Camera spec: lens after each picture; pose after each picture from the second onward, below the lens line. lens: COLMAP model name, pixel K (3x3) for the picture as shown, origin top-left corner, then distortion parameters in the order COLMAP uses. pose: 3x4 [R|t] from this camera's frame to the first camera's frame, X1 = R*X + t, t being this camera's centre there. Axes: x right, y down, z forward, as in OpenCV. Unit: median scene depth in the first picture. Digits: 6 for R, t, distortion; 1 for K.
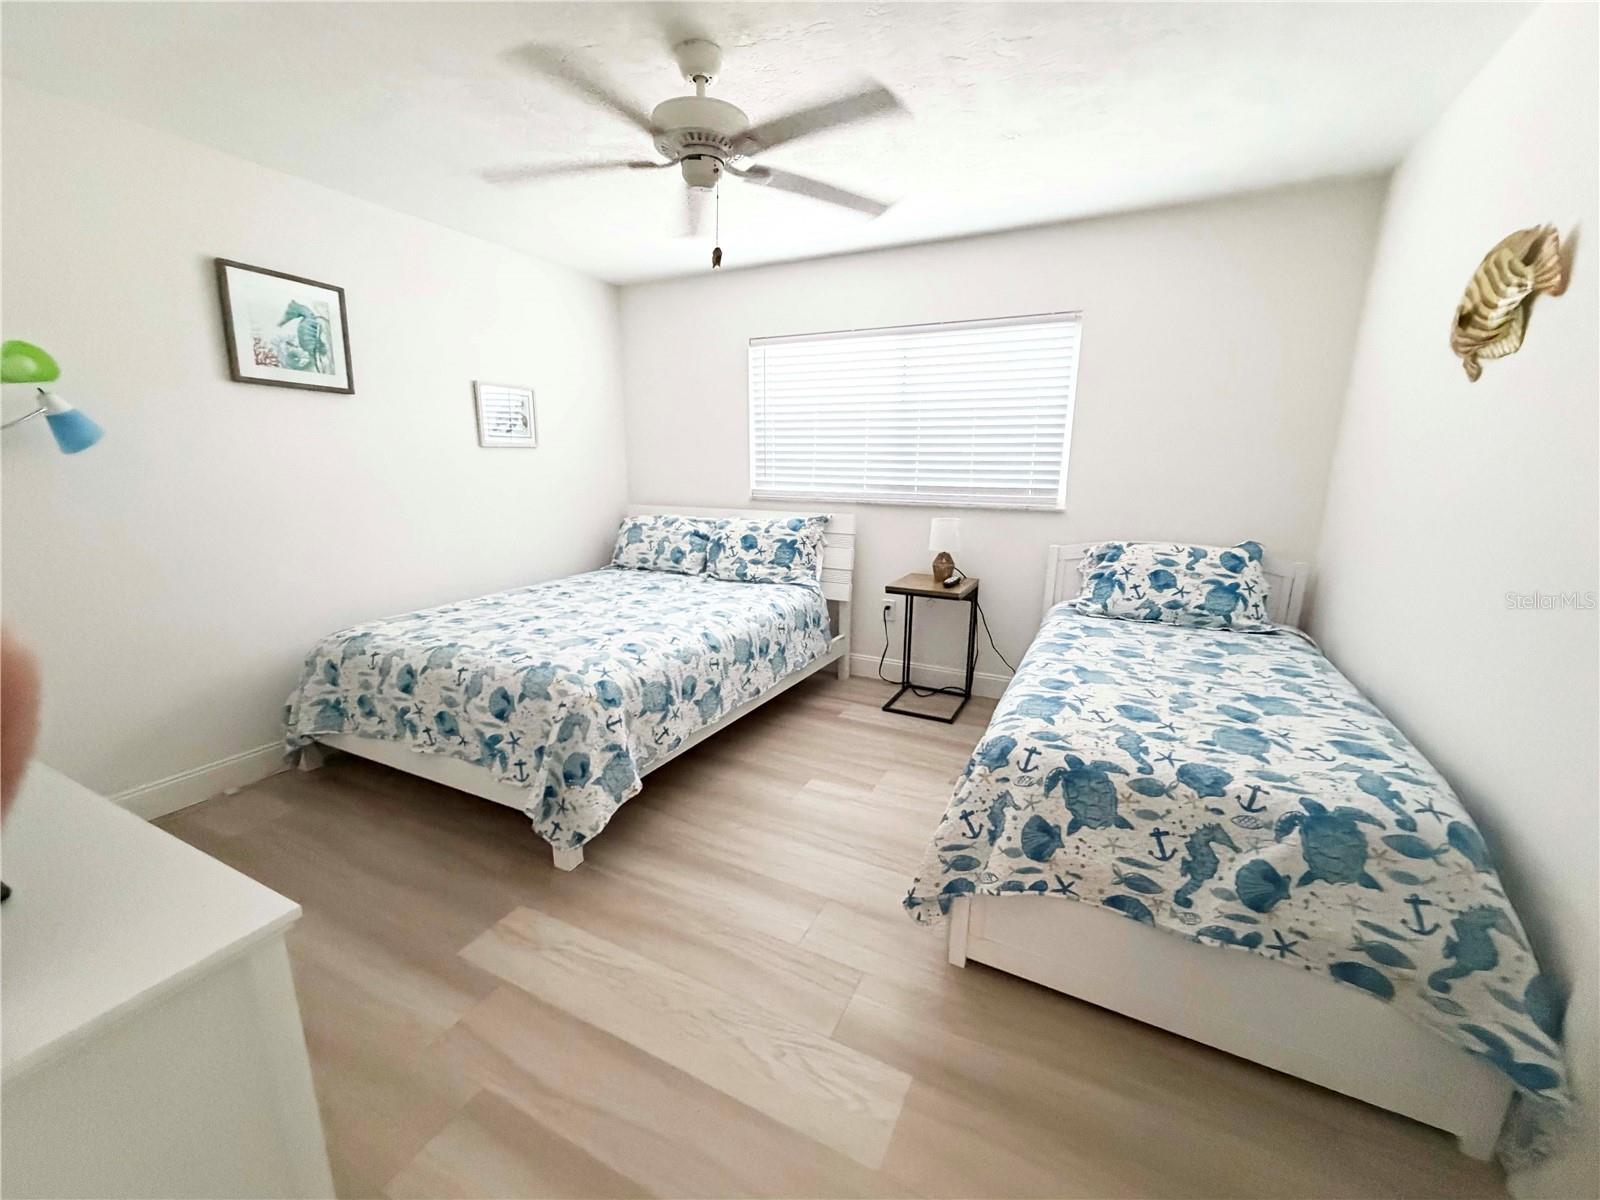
lens RADIAL K [[637.0, 0, 801.5], [0, 637.0, 605.0], [0, 0, 1]] dist [0.008014, -0.000629]
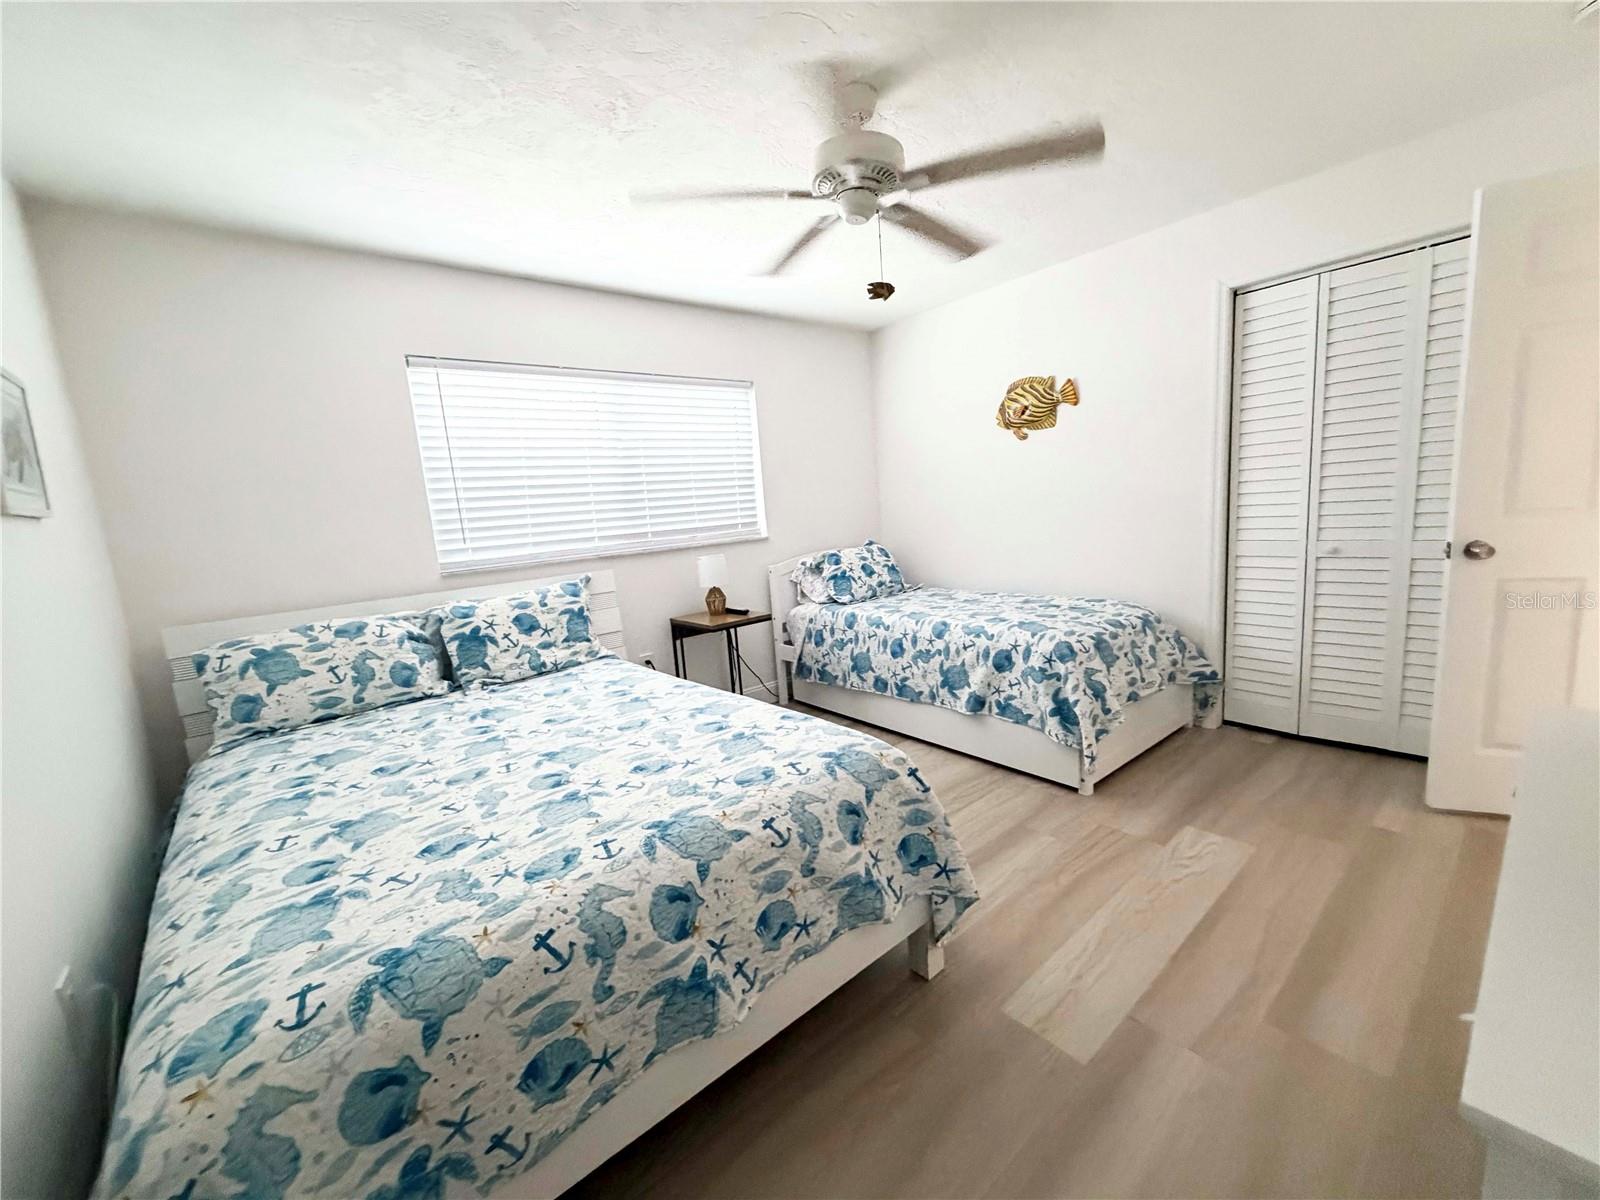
lens RADIAL K [[637.0, 0, 796.6], [0, 637.0, 592.5], [0, 0, 1]] dist [0.008014, -0.000629]
pose [[0.400445, -0.164497, 0.901434, -0.677287], [0.280503, 0.958534, 0.050309, -0.089071], [-0.872331, 0.232709, 0.429982, 0.426090]]
